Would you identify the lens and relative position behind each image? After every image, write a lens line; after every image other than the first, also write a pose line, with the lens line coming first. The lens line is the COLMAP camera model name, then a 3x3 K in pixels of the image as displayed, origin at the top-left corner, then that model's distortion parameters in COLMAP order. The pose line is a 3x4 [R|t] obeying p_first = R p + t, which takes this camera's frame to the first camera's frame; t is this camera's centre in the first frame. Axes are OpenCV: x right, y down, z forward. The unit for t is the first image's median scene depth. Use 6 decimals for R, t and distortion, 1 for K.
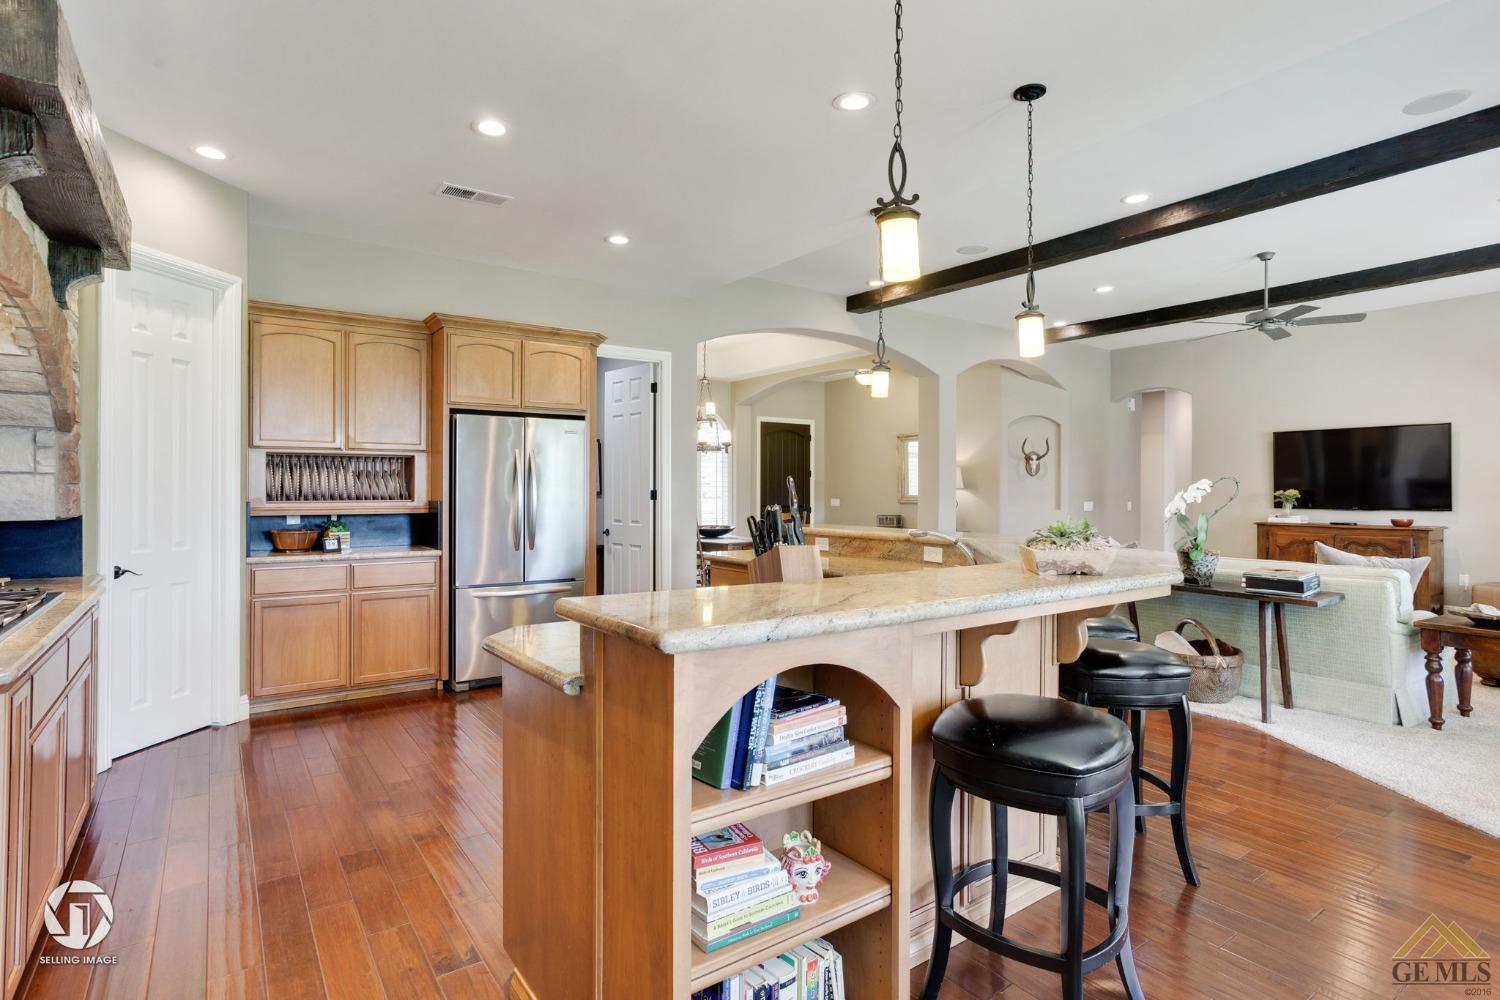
lens RADIAL K [[738.4, 0, 752.8], [0, 738.4, 496.0], [0, 0, 1]] dist [-0.001190, -0.000261]
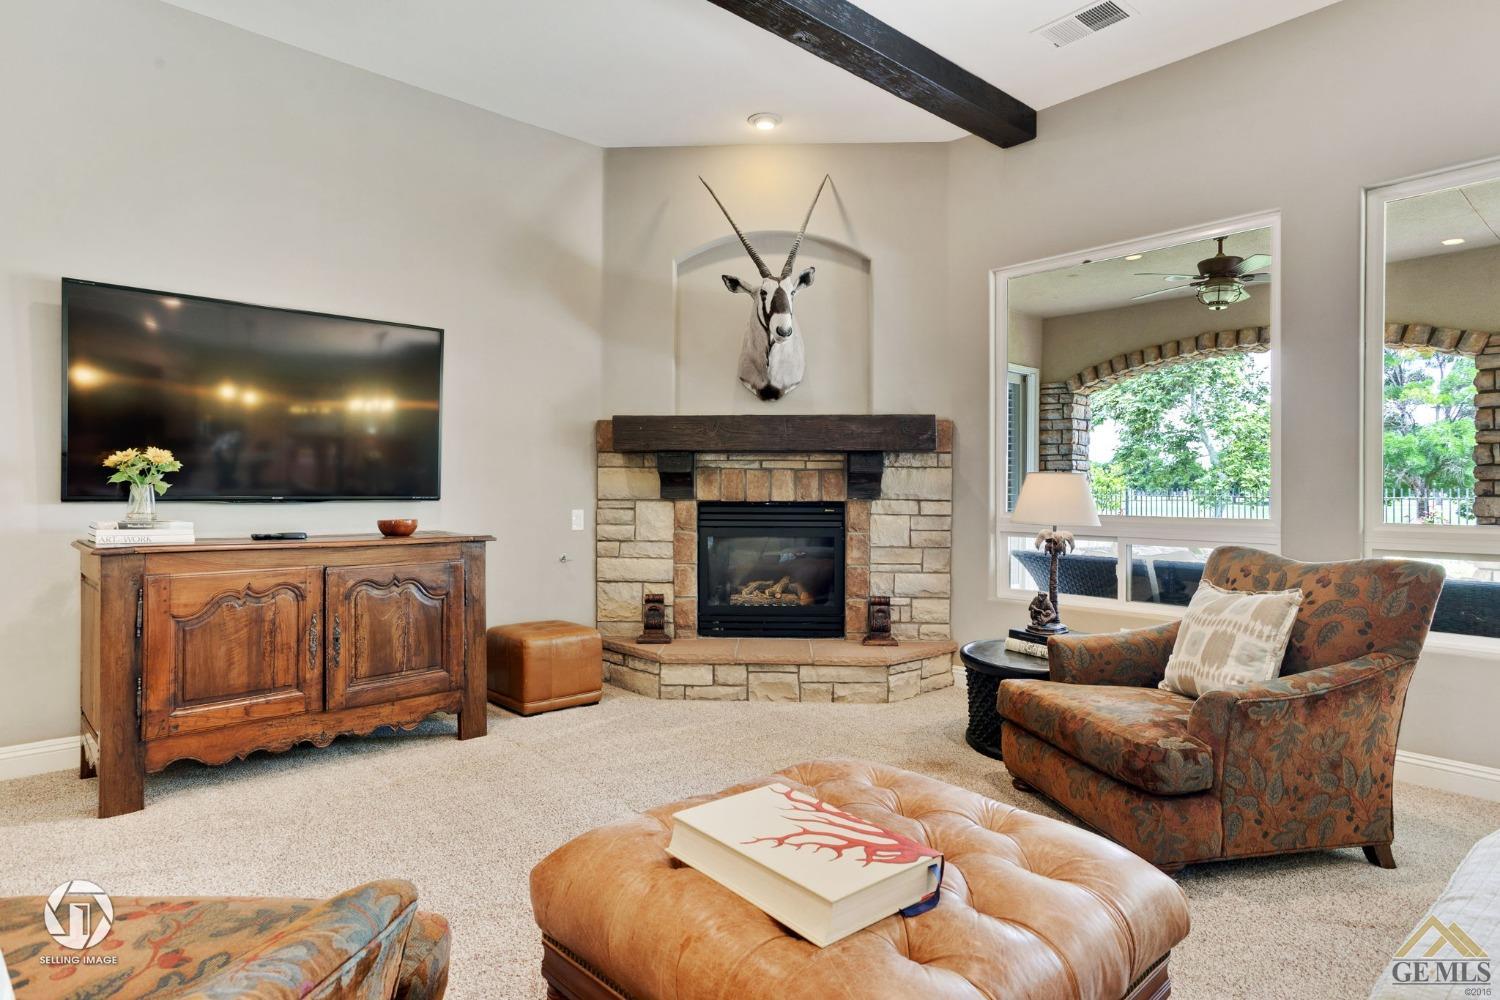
lens RADIAL K [[833.7, 0, 750.0], [0, 833.7, 500.0], [0, 0, 1]] dist [-0.034149, 0.000371]
pose [[-0.102719, -0.010801, 0.994652, 0.560861], [0.000864, 0.999940, 0.010948, 0.021853], [-0.994710, 0.001984, -0.102704, 1.363923]]
